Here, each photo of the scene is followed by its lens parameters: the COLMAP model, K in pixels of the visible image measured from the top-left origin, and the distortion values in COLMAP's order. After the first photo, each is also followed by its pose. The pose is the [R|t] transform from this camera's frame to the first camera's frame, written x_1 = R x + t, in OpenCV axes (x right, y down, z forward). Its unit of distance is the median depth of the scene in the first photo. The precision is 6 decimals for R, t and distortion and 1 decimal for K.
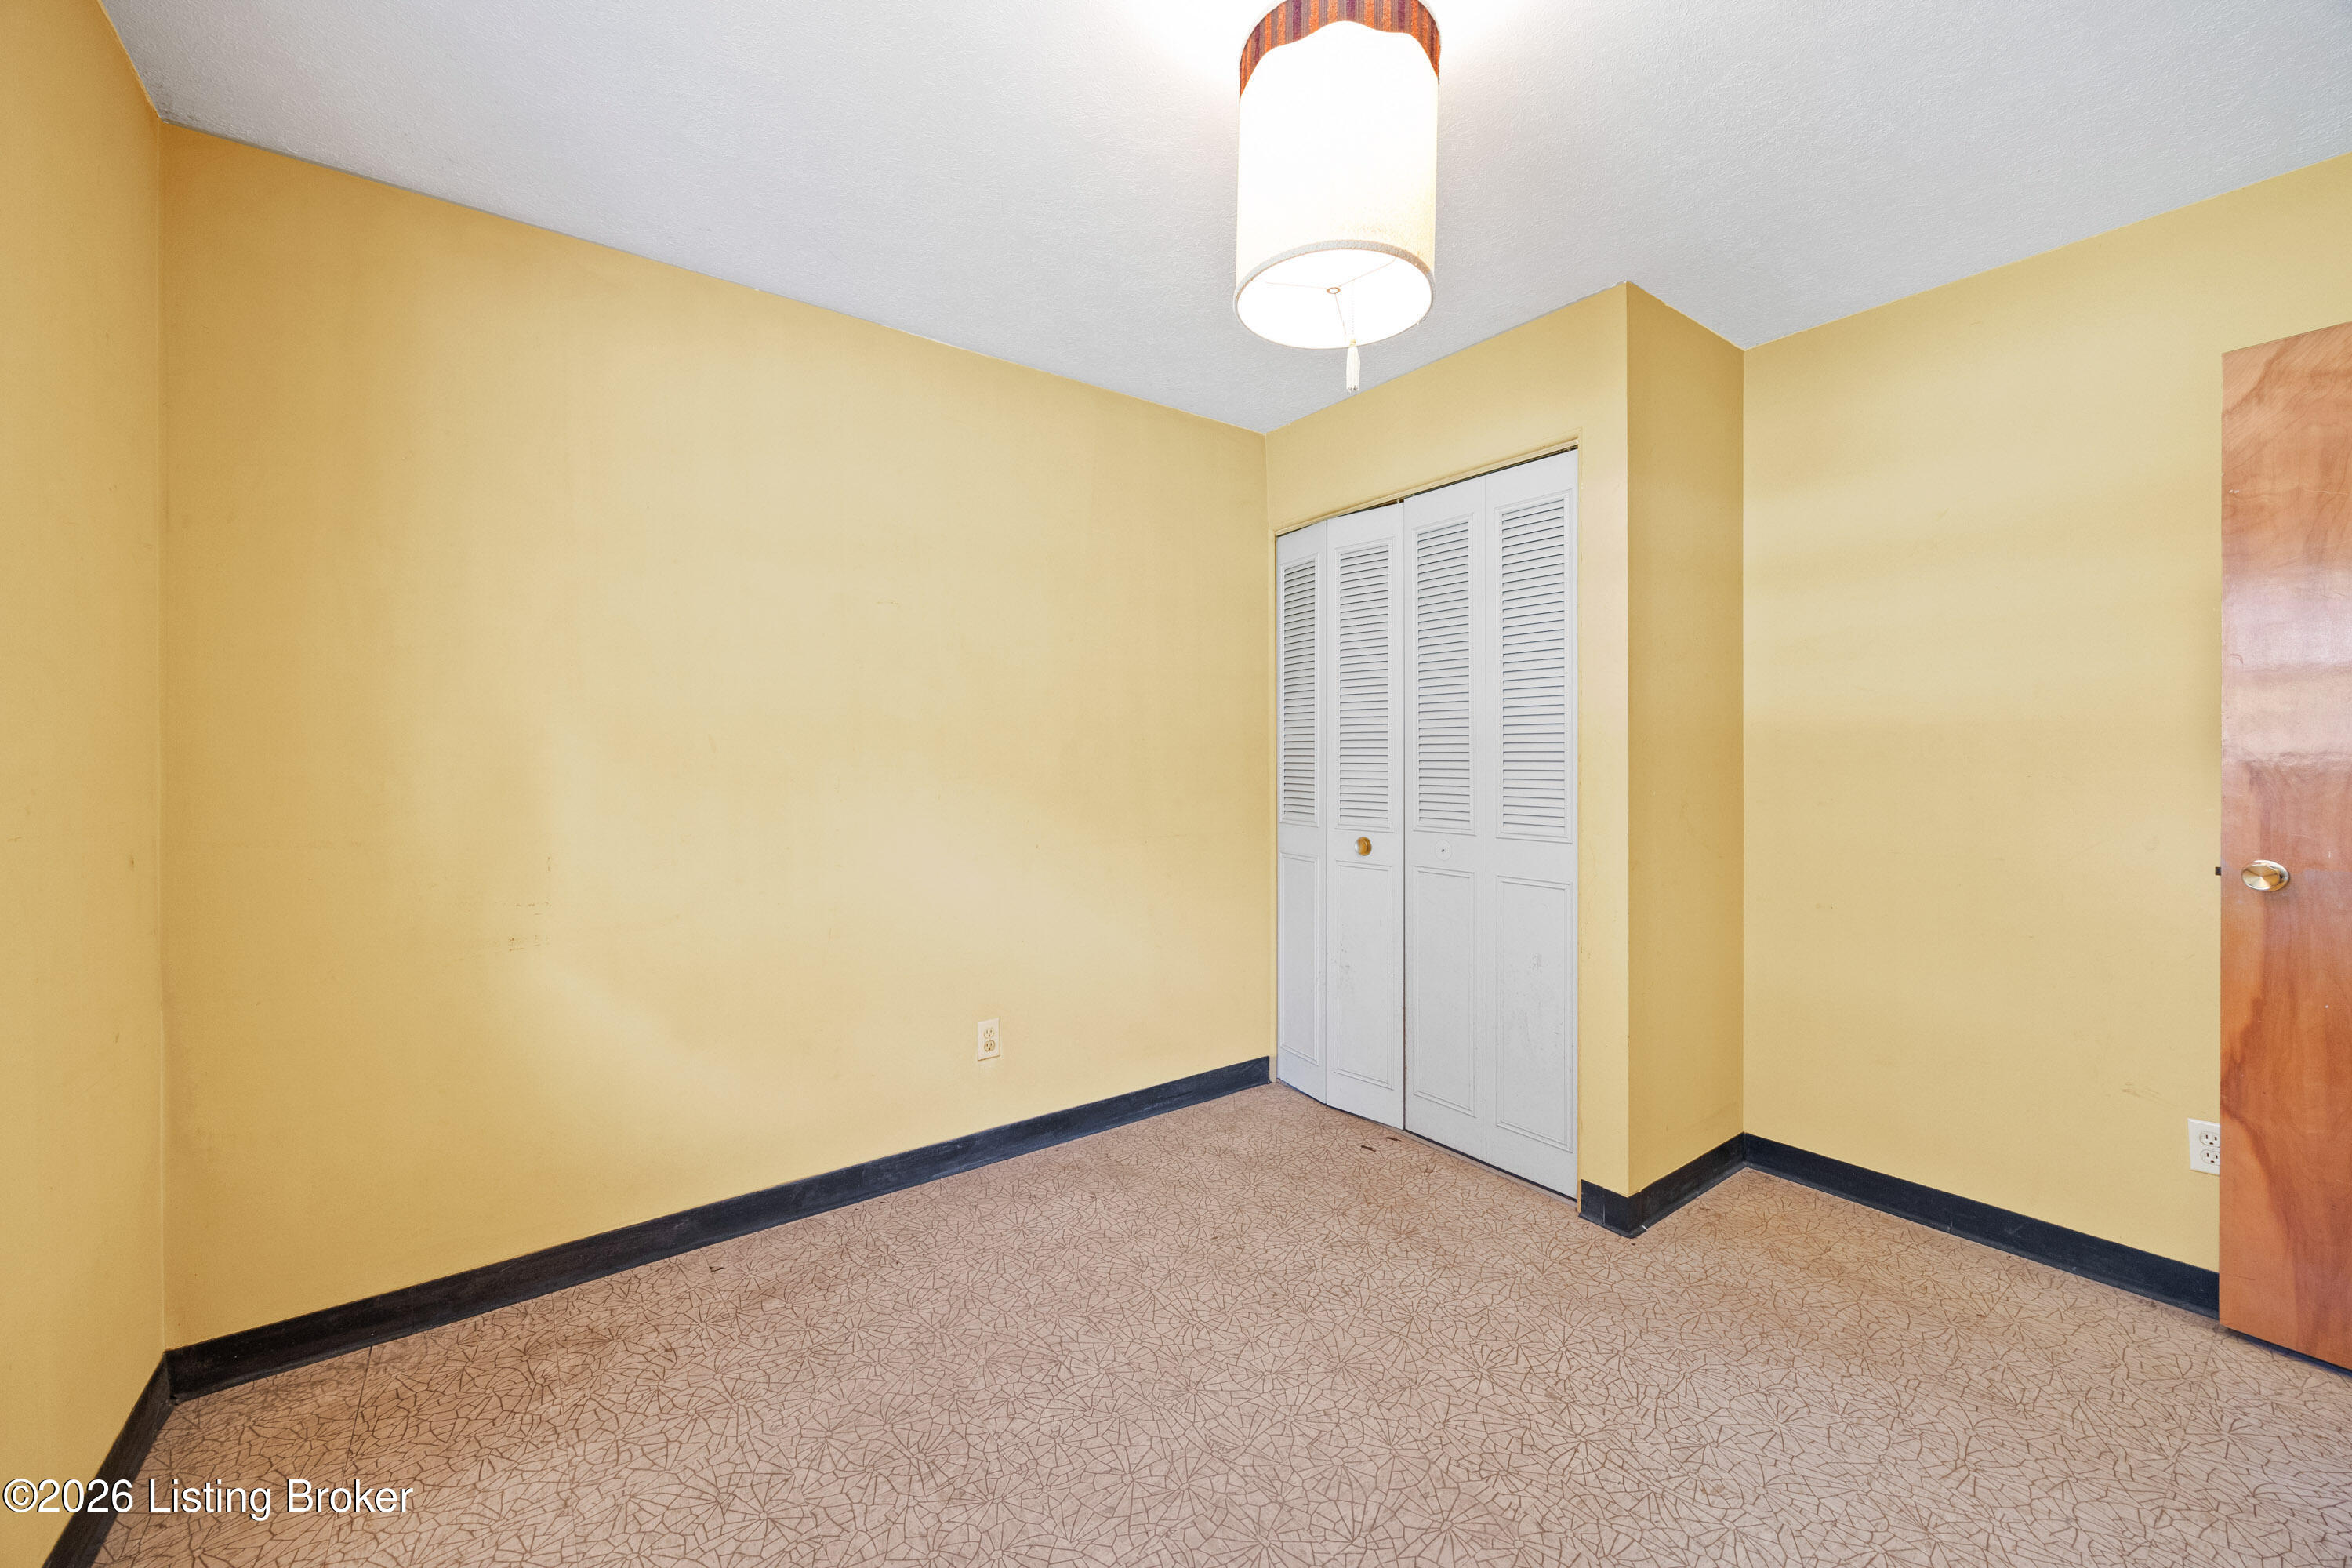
lens RADIAL K [[904.7, 0, 1176.0], [0, 904.7, 778.4], [0, 0, 1]] dist [0.001152, -0.000141]
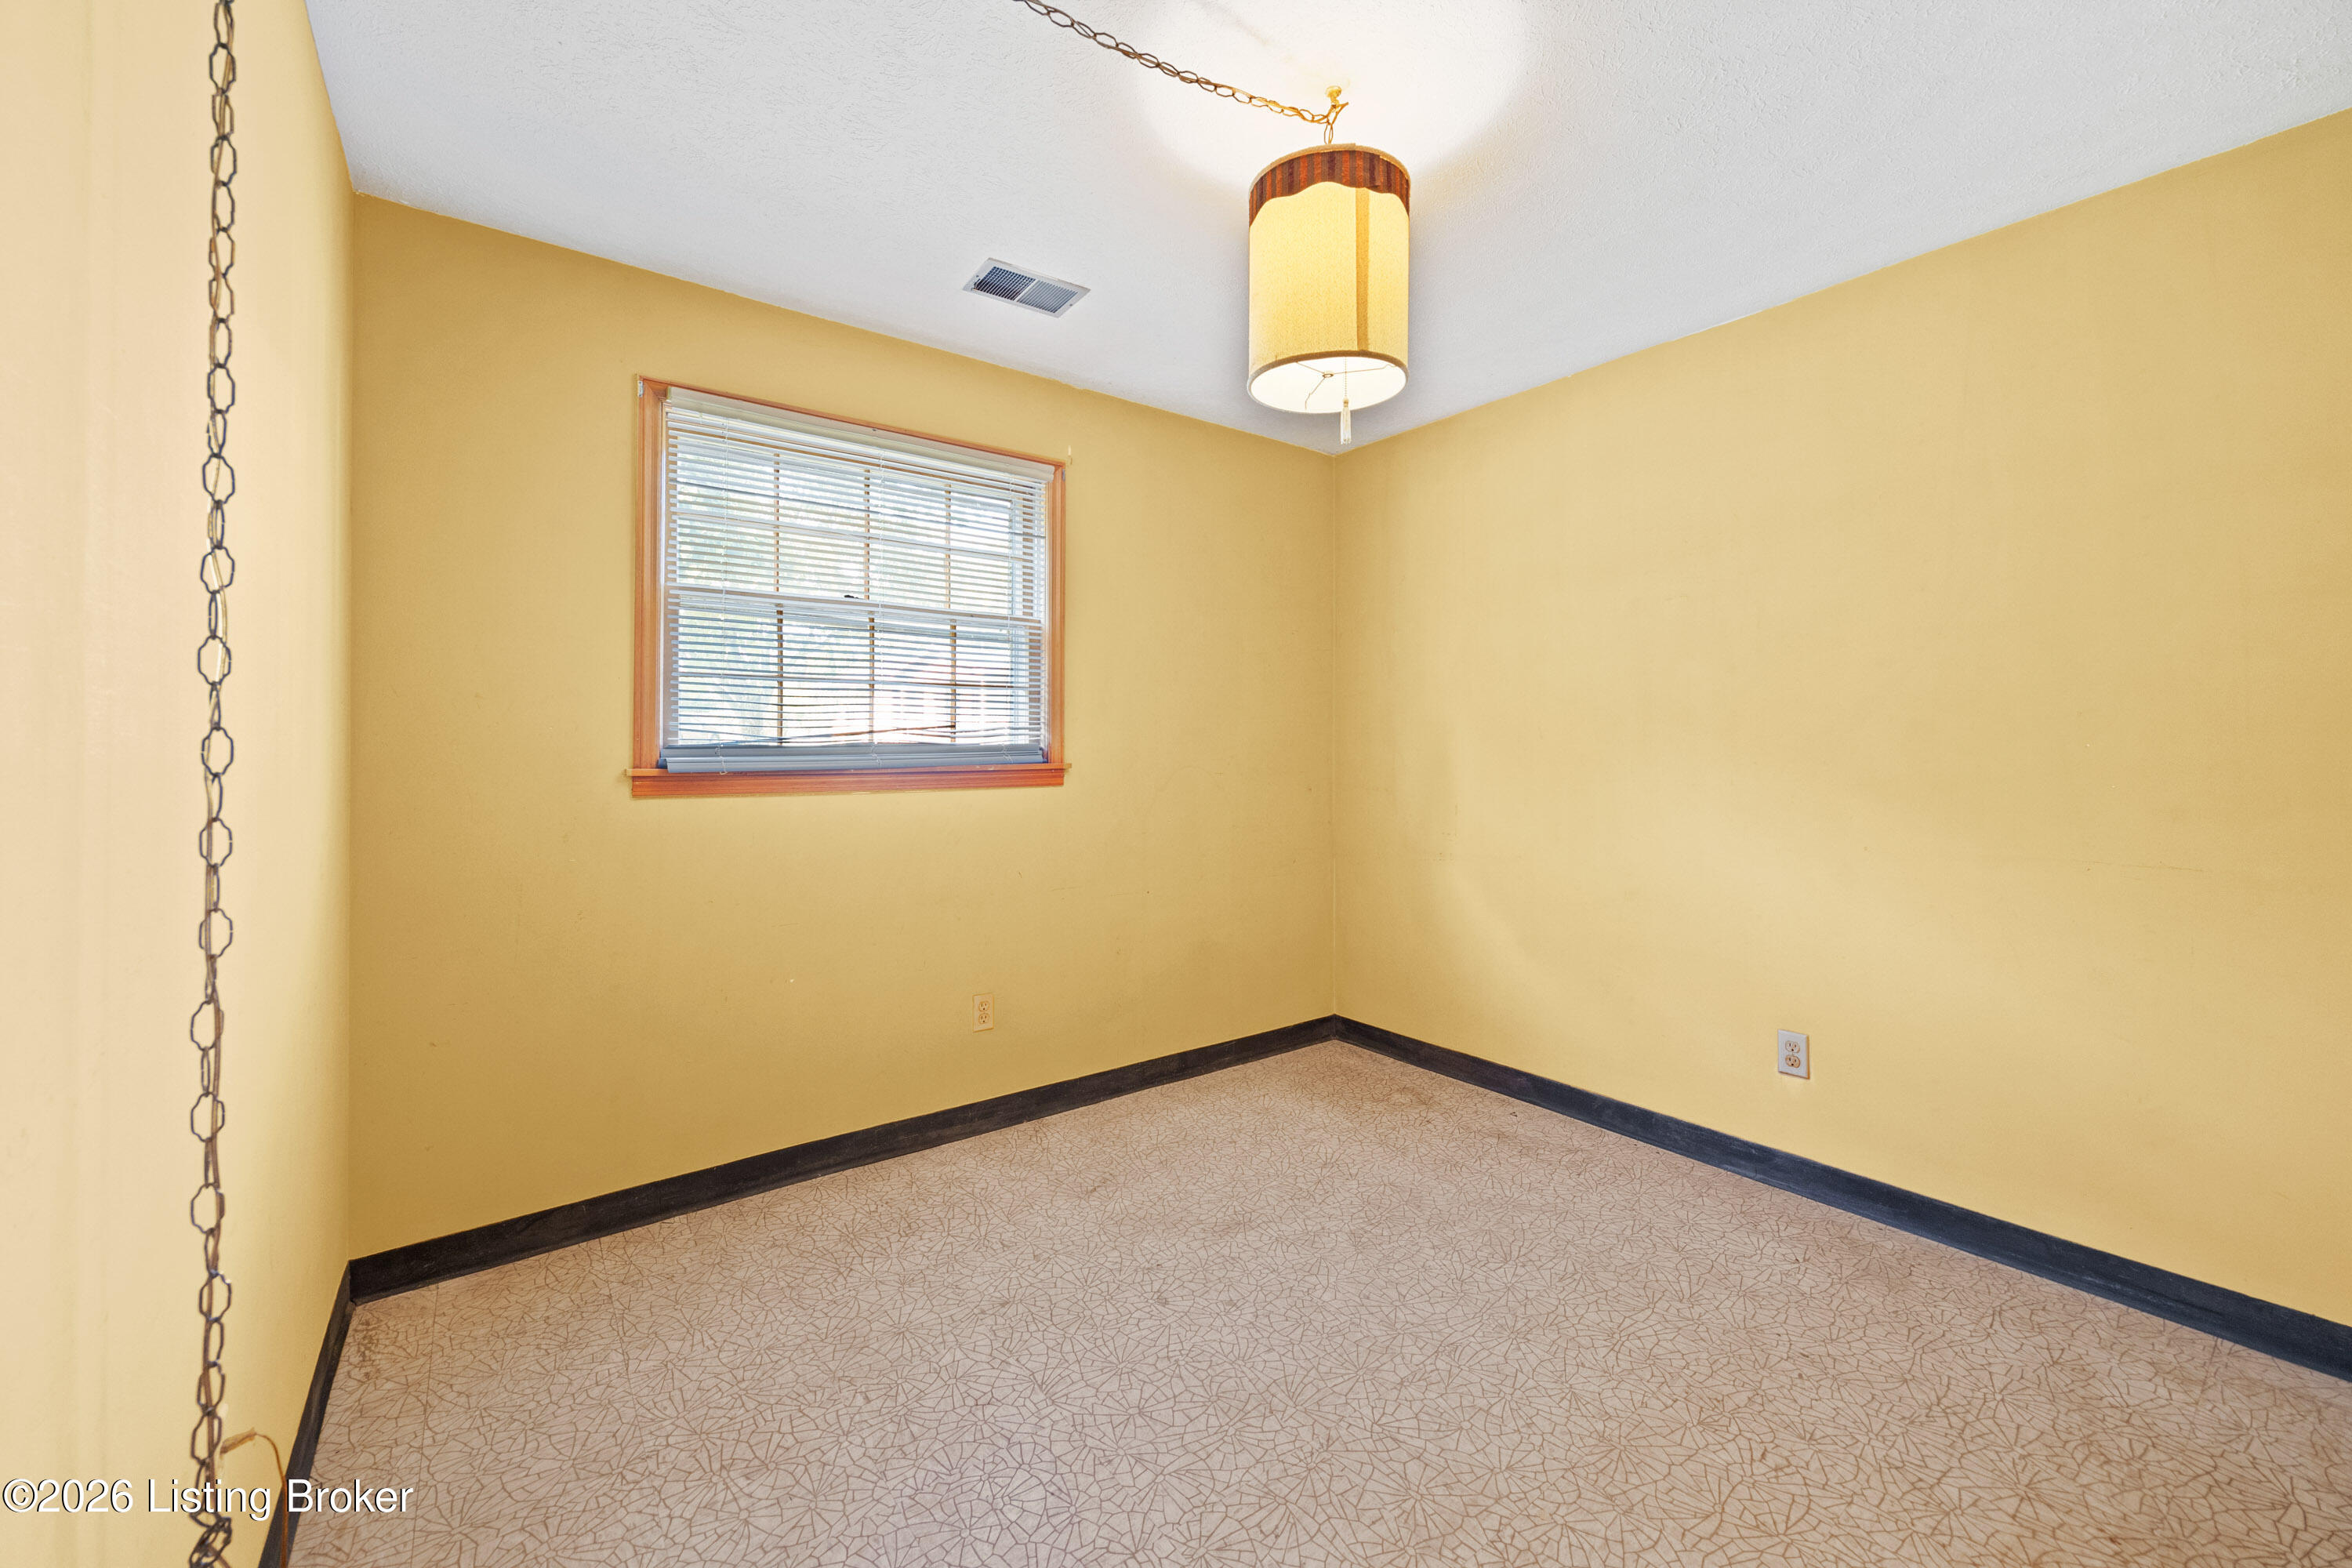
lens RADIAL K [[904.7, 0, 1176.0], [0, 904.7, 762.6], [0, 0, 1]] dist [0.001152, -0.000141]
pose [[0.002187, 0.015438, -0.999878, 0.857196], [-0.015817, 0.999756, 0.015402, -0.008773], [0.999873, 0.015782, 0.002431, 0.468046]]
